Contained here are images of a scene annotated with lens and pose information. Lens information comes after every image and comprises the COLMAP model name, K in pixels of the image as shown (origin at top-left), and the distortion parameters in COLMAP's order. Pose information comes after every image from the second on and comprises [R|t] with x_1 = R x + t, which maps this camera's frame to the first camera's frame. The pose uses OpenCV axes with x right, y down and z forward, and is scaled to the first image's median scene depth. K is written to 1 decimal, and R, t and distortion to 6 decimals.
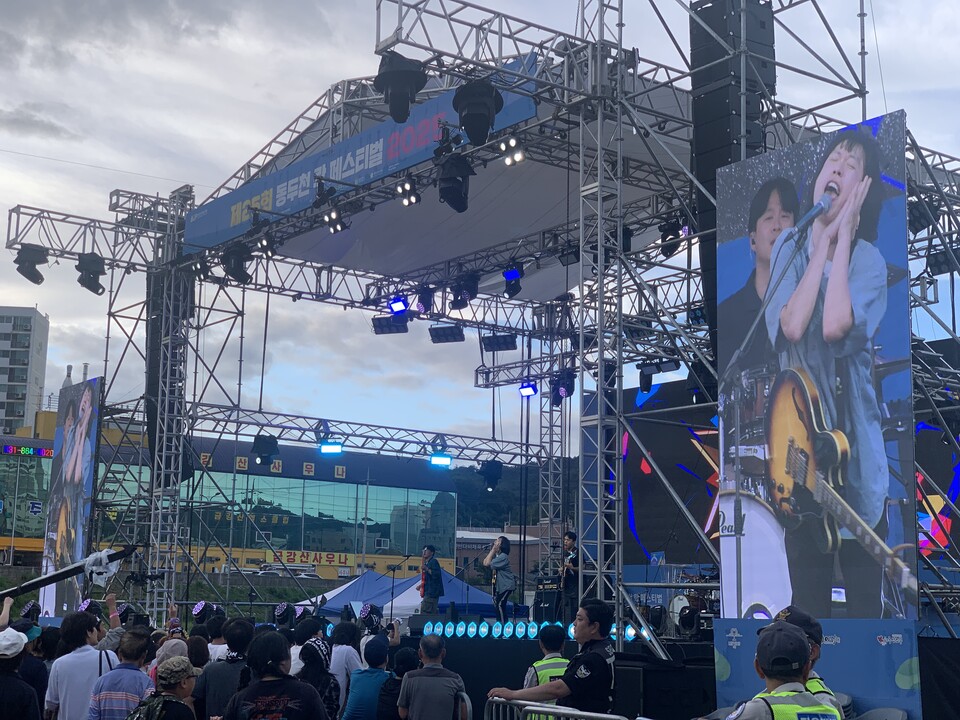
lens RADIAL K [[1494.4, 0, 480.0], [0, 1494.4, 360.0], [0, 0, 1]] dist [0.009875, 0.020457]
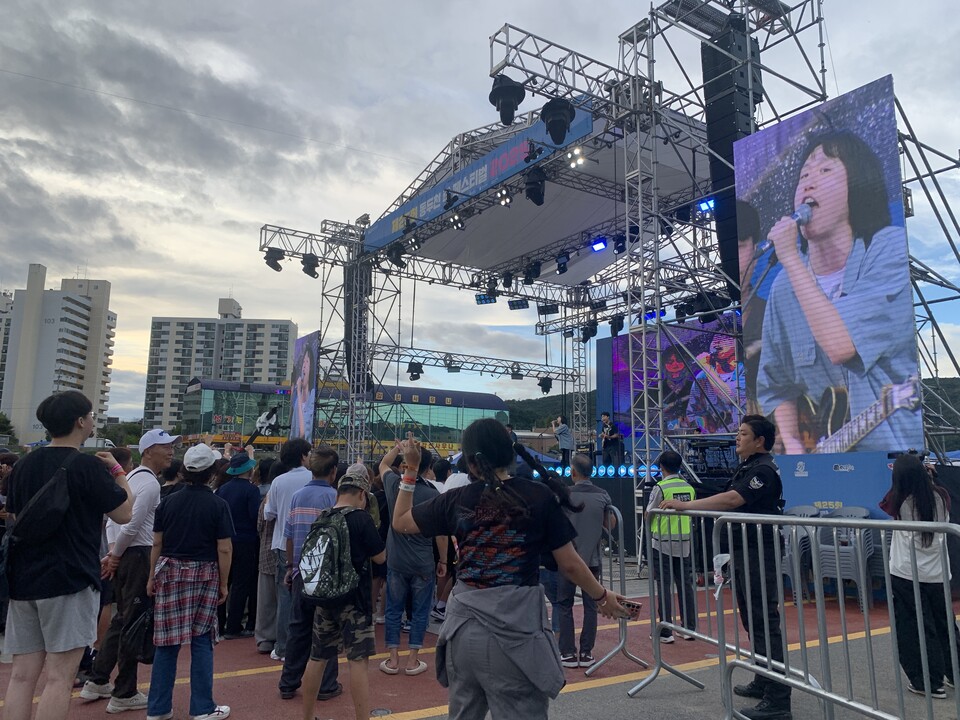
lens RADIAL K [[746.3, 0, 480.0], [0, 746.3, 360.0], [0, 0, 1]] dist [0.039609, -0.001100]
pose [[0.998753, -0.019554, -0.045942, -0.031306], [0.020223, 0.999695, 0.014148, 0.037434], [0.045651, -0.015060, 0.998844, 0.158273]]
